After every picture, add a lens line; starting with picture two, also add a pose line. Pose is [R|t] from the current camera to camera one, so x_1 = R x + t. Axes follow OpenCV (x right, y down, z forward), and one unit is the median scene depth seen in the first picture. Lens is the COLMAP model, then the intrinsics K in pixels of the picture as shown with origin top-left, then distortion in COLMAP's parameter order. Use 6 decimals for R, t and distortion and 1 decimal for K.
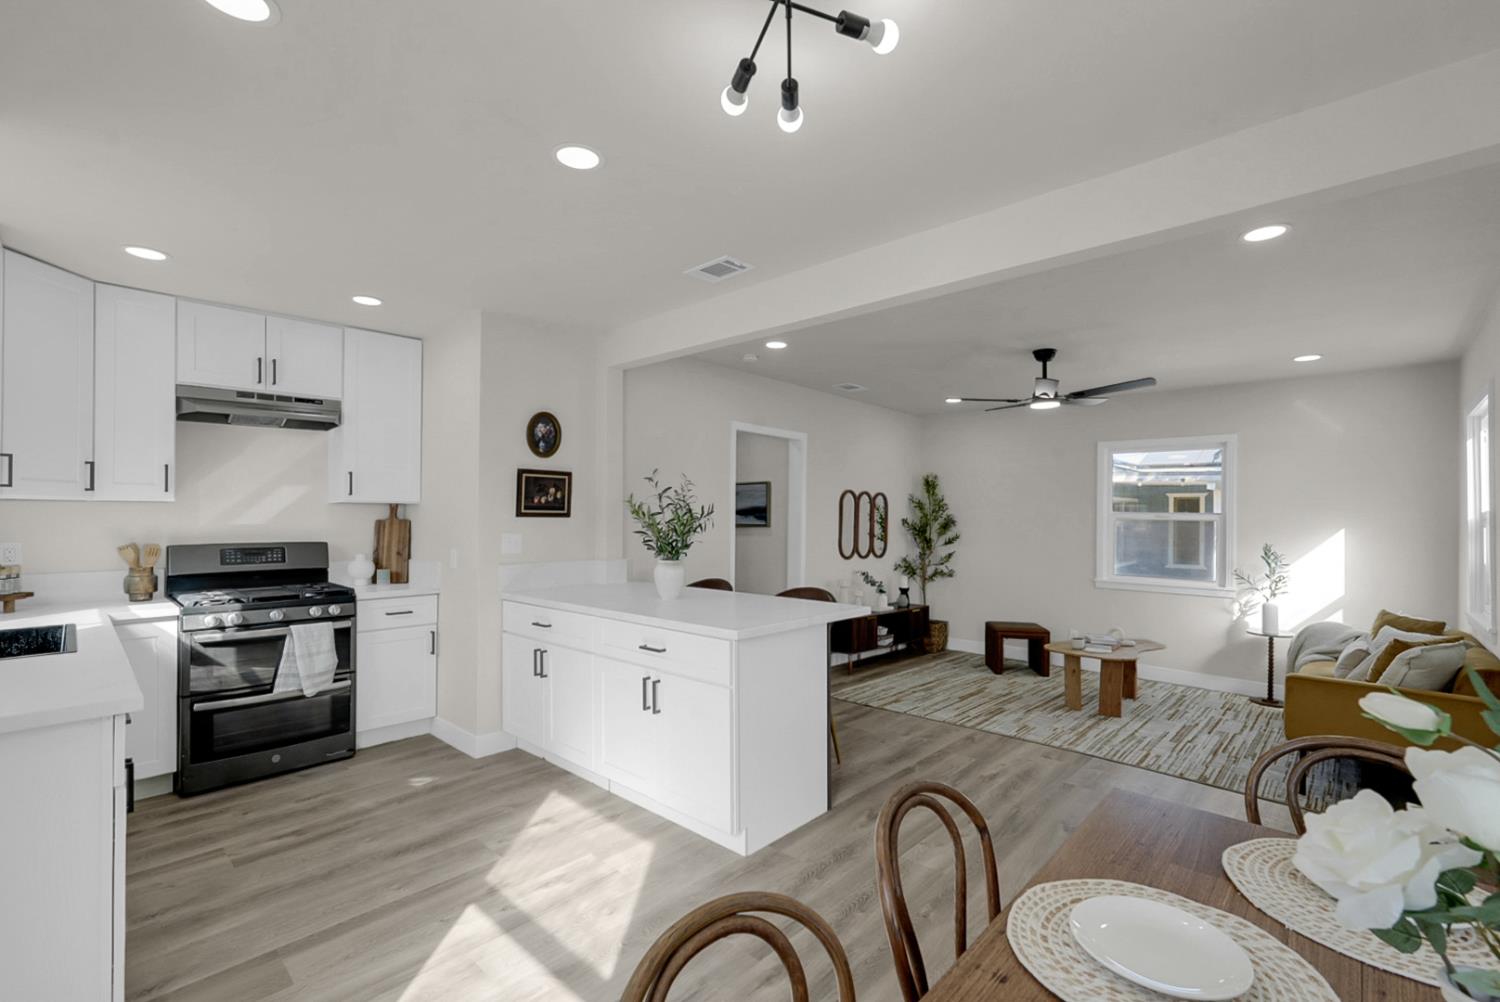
lens RADIAL K [[670.1, 0, 746.7], [0, 670.1, 504.4], [0, 0, 1]] dist [-0.012676, 0.003544]
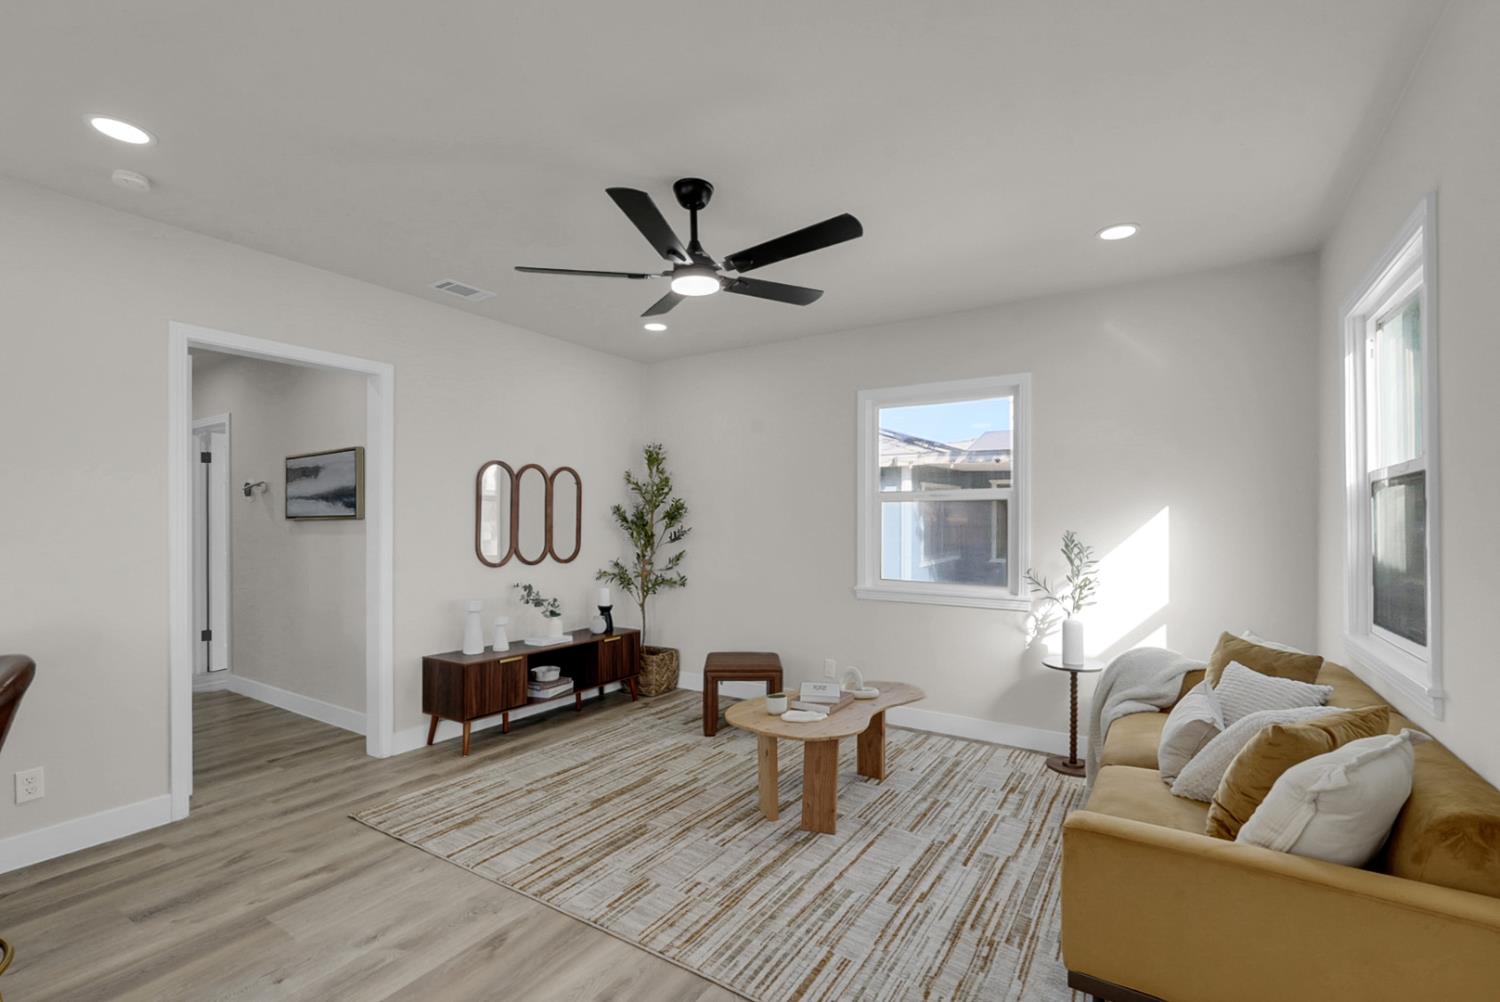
lens RADIAL K [[670.1, 0, 749.0], [0, 670.1, 509.1], [0, 0, 1]] dist [-0.012676, 0.003544]
pose [[0.983783, -0.010860, 0.179033, 0.337795], [0.009390, 0.999915, 0.009056, 0.027121], [-0.179116, -0.007228, 0.983801, 0.386699]]
